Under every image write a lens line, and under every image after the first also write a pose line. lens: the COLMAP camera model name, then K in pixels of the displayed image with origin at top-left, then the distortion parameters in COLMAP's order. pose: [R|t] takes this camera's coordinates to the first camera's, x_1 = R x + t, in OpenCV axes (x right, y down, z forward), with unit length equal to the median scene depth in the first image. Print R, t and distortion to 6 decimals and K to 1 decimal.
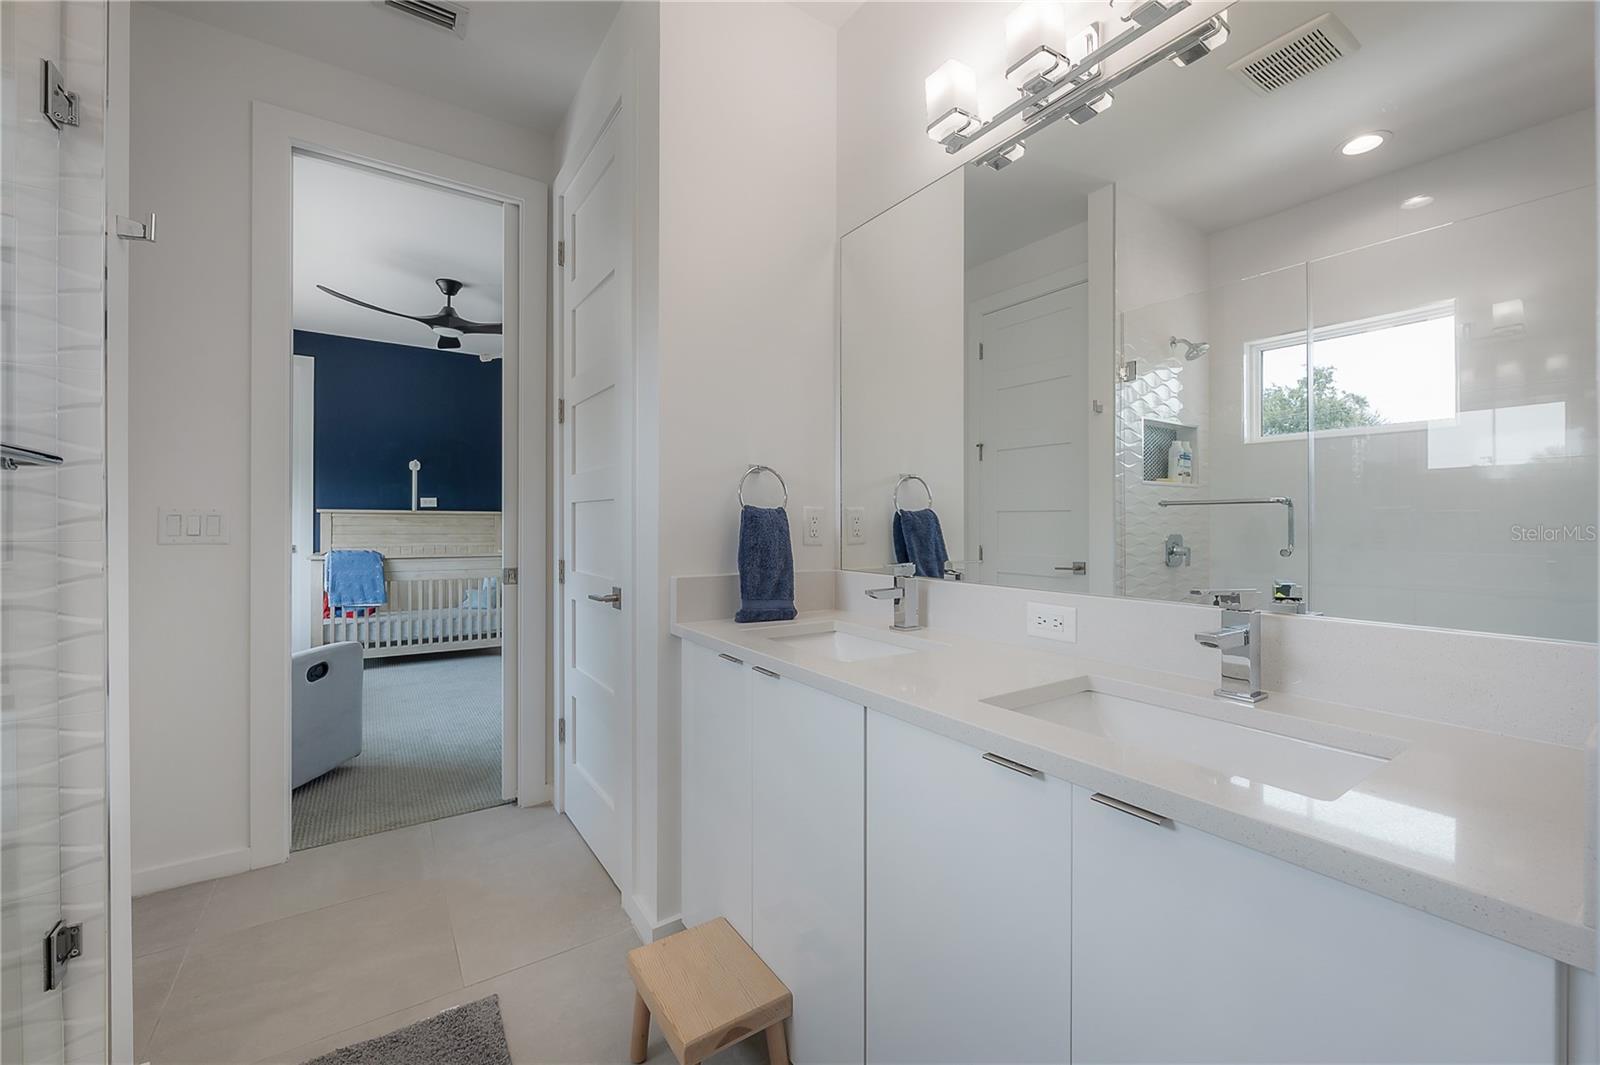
lens RADIAL K [[642.2, 0, 801.9], [0, 642.2, 526.6], [0, 0, 1]] dist [-0.007226, 0.000992]
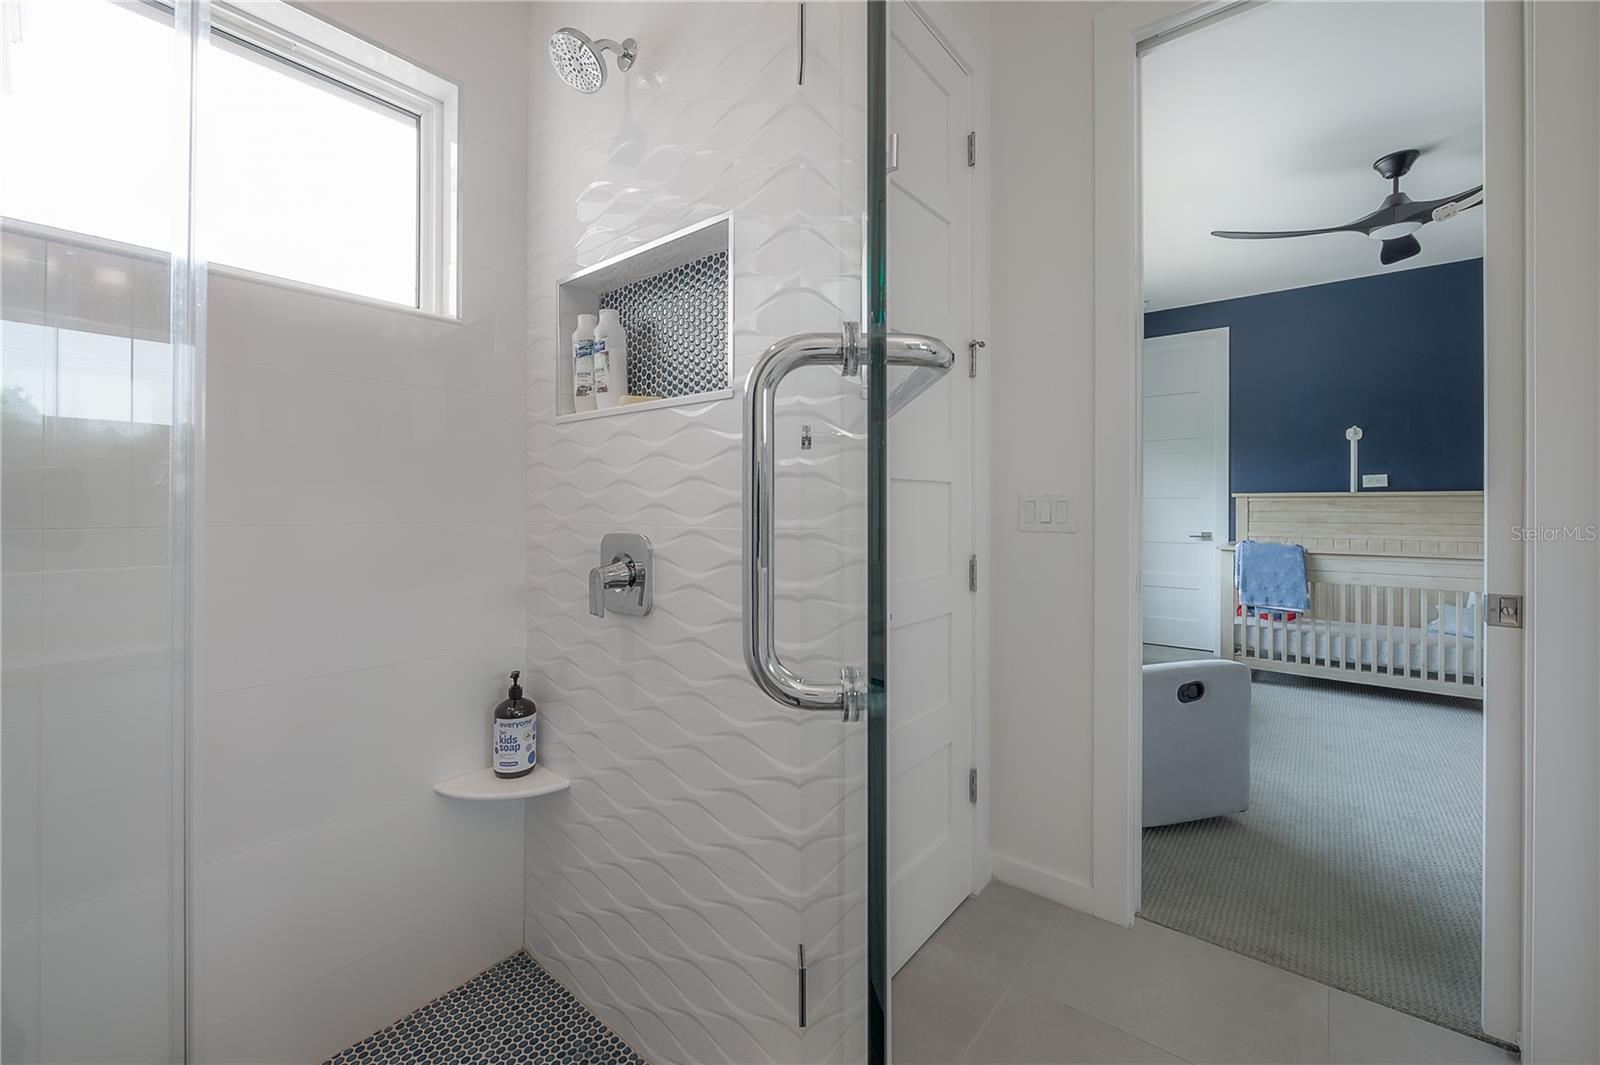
lens RADIAL K [[642.2, 0, 807.8], [0, 642.2, 508.1], [0, 0, 1]] dist [-0.007226, 0.000992]
pose [[0.289575, -0.001207, -0.957155, -0.068985], [-0.003935, 0.999989, -0.002451, -0.001874], [0.957147, 0.004476, 0.289567, 0.172482]]
